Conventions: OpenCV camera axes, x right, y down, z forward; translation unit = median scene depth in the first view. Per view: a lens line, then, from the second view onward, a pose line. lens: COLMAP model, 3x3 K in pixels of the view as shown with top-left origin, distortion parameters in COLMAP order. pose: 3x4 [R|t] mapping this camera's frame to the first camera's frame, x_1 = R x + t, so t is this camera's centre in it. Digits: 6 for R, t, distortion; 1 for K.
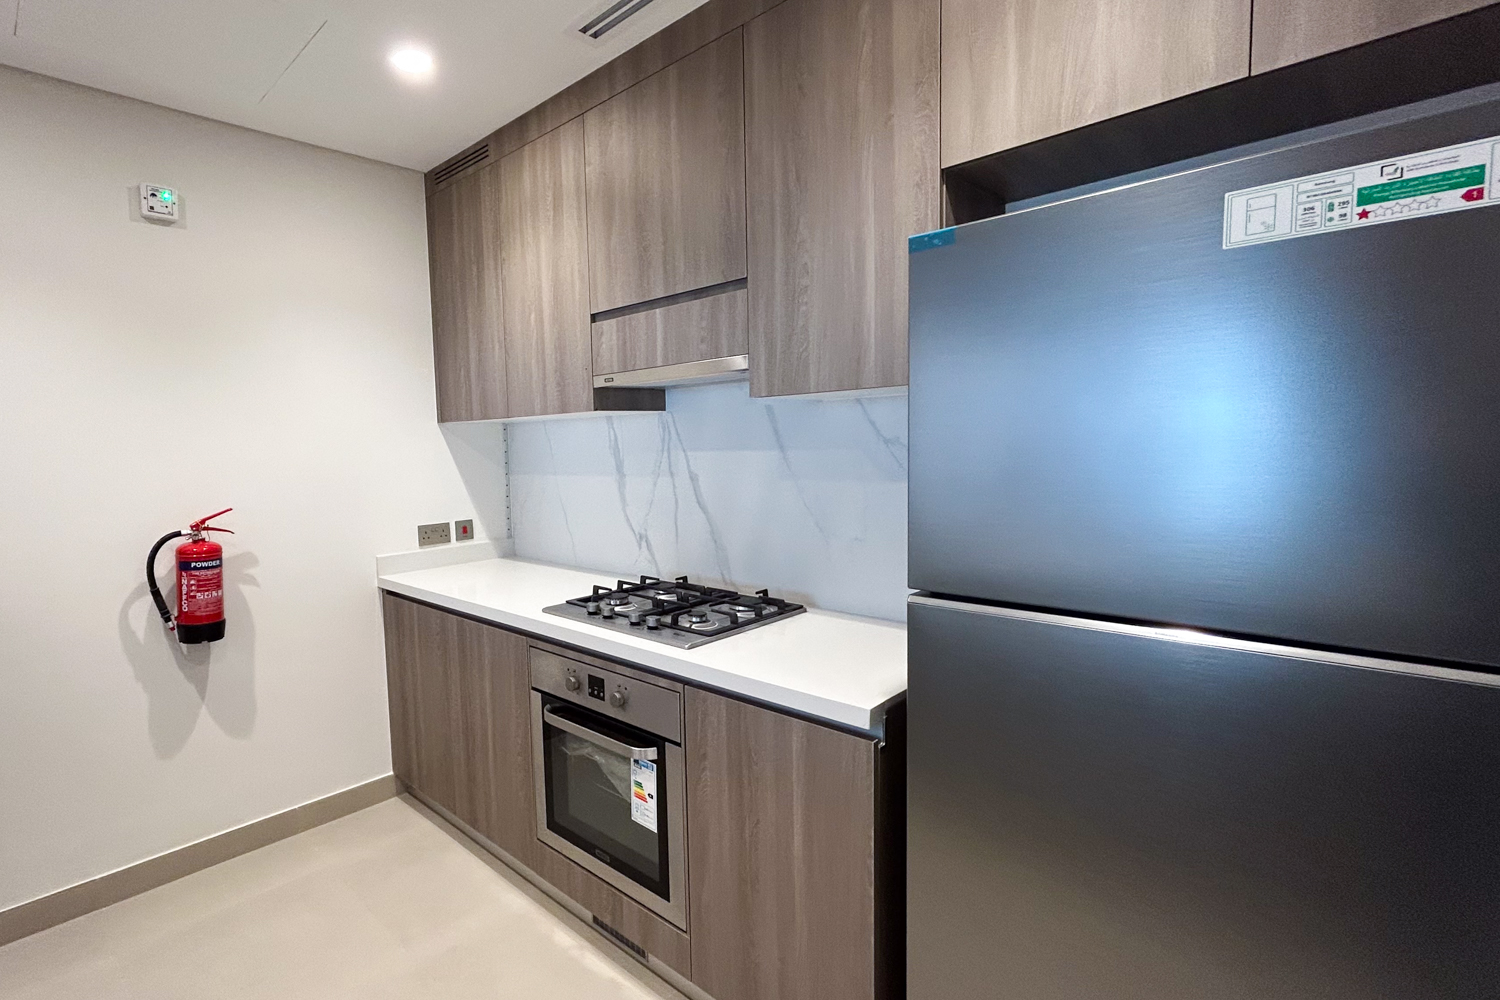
lens RADIAL K [[787.3, 0, 709.9], [0, 787.3, 485.5], [0, 0, 1]] dist [0.001553, -0.001298]
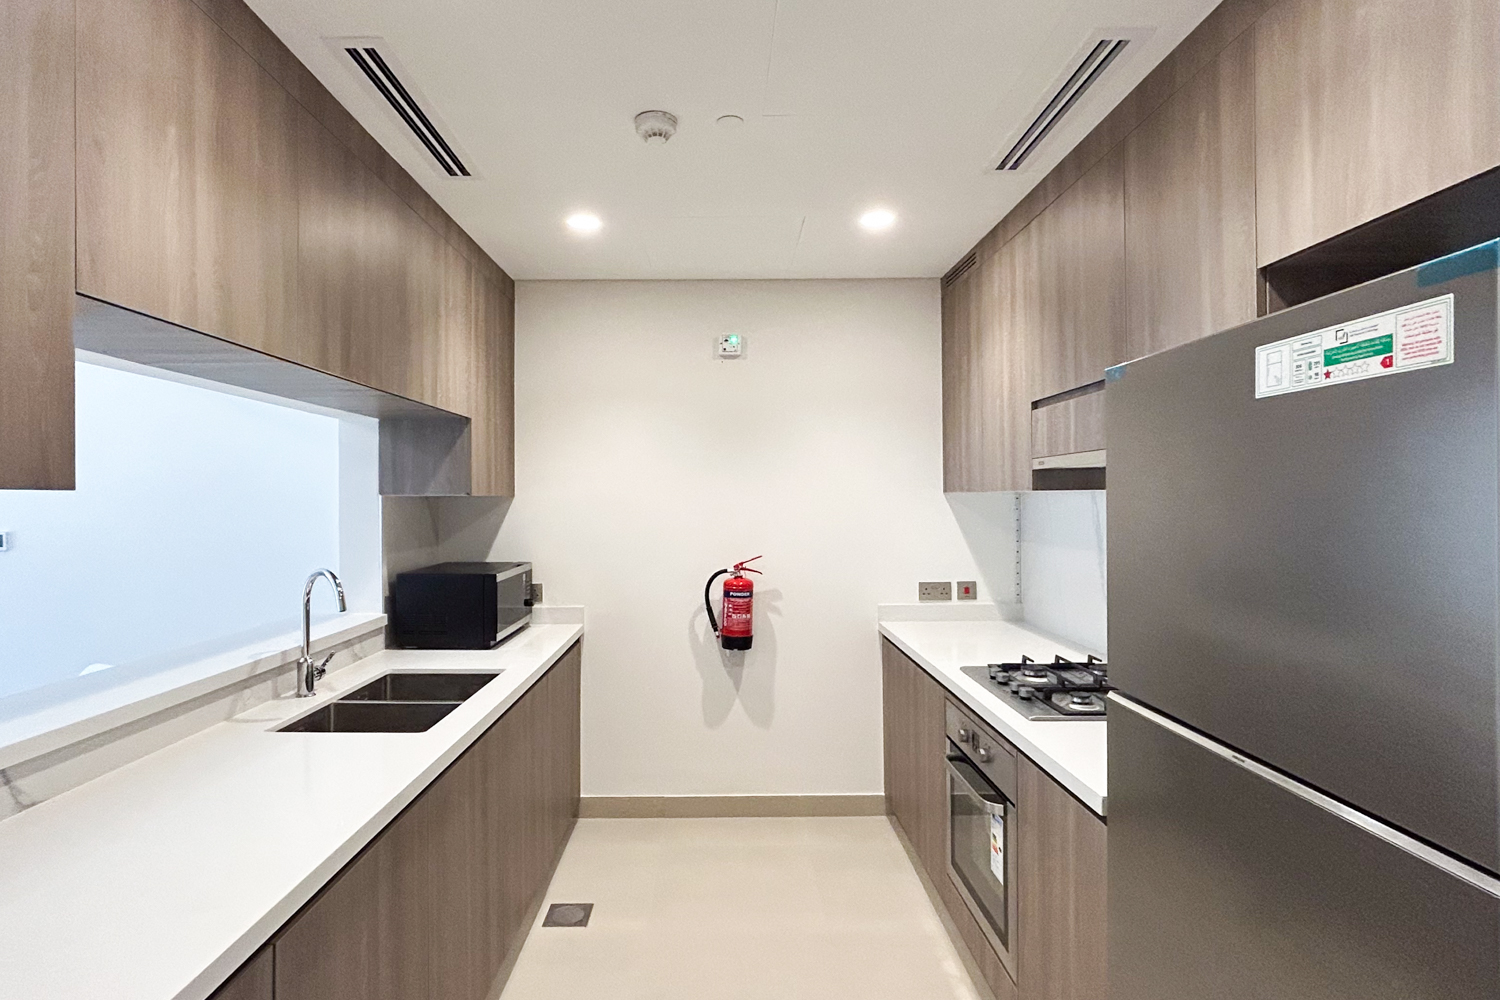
lens RADIAL K [[787.3, 0, 709.9], [0, 787.3, 485.5], [0, 0, 1]] dist [0.001553, -0.001298]
pose [[0.738891, 0.017530, -0.673597, 0.270953], [-0.064608, 0.996899, -0.044927, -0.028036], [0.670720, 0.076716, 0.737732, -0.091754]]
